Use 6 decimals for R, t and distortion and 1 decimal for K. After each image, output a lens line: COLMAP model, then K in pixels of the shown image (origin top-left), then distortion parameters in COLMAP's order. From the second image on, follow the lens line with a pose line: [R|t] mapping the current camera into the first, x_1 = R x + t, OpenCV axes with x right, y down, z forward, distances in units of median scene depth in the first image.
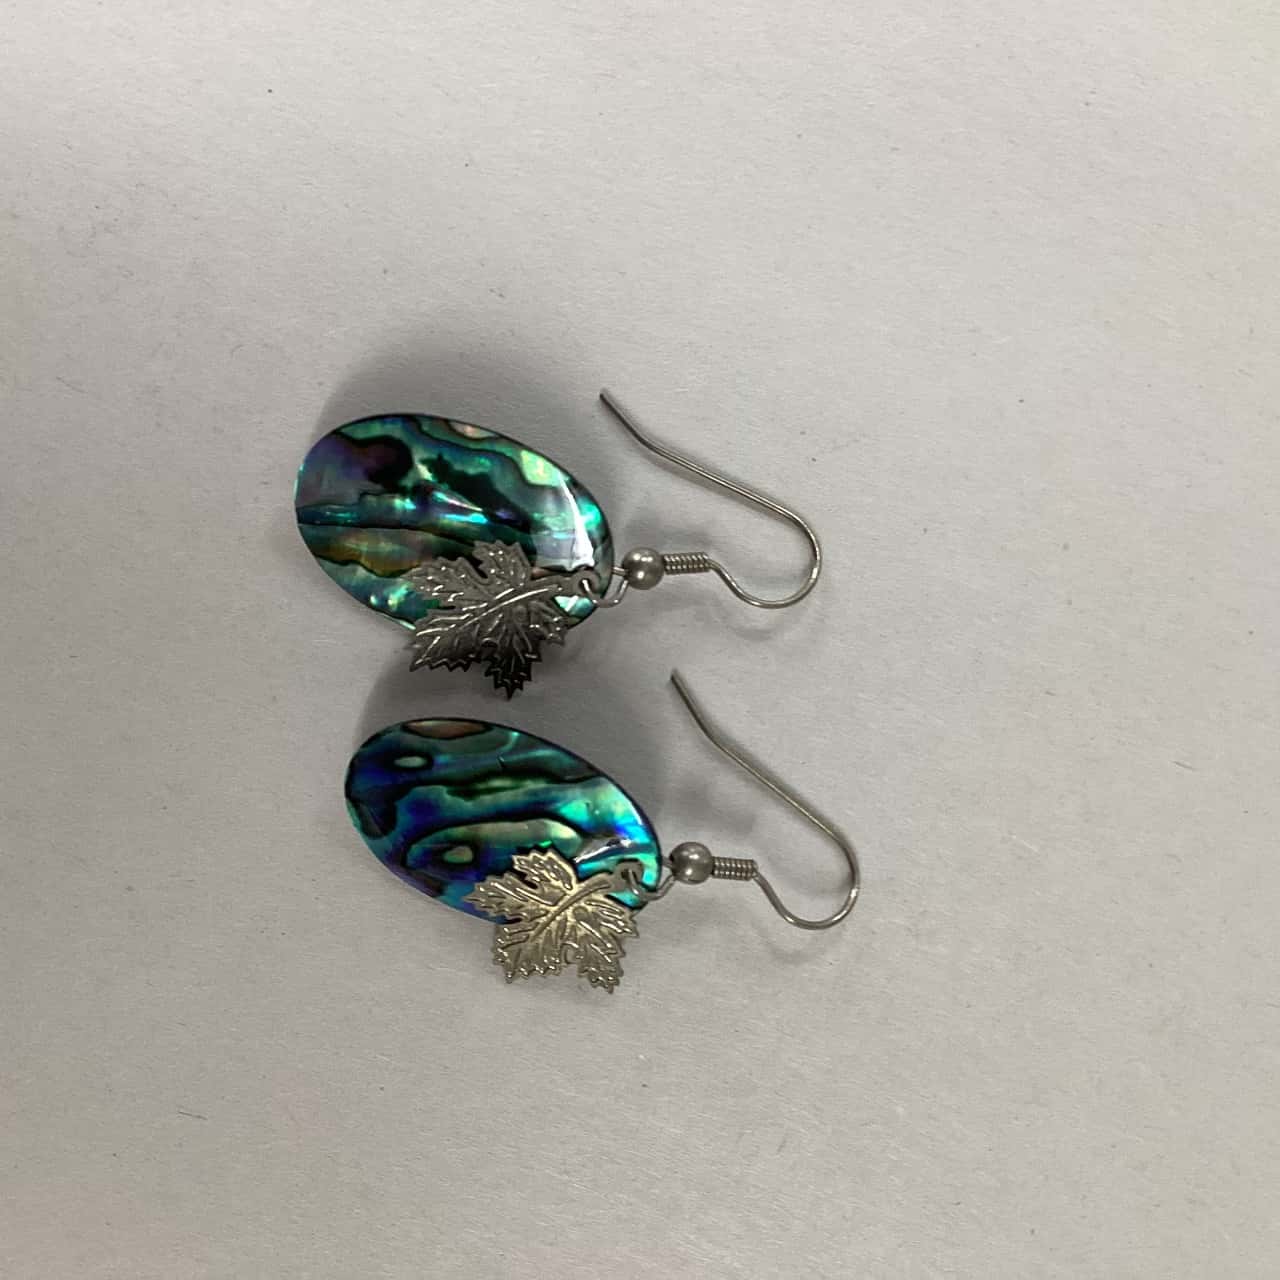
lens RADIAL K [[1557.9, 0, 640.0], [0, 1557.9, 636.6], [0, 0, 1]] dist [0.136656, -0.306036]
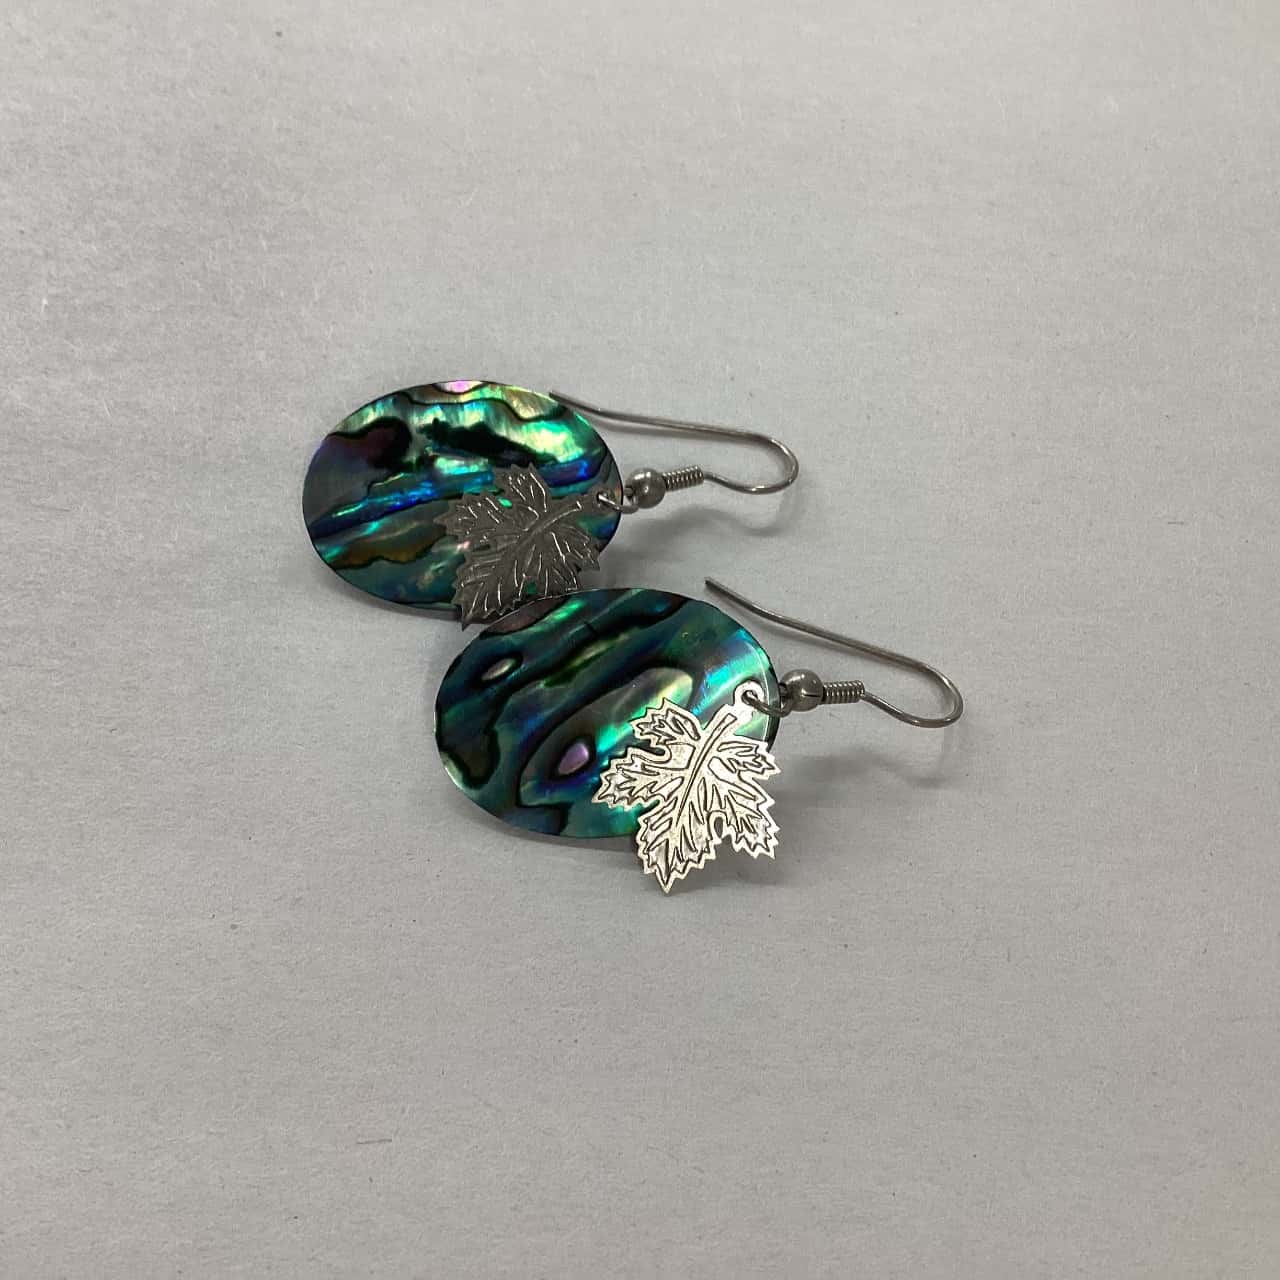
lens RADIAL K [[1557.9, 0, 640.0], [0, 1557.9, 636.6], [0, 0, 1]] dist [0.136656, -0.306036]
pose [[0.936821, -0.275856, 0.215106, -0.261605], [0.343269, 0.843312, -0.413512, 0.482470], [-0.067332, 0.461226, 0.884724, 0.123975]]
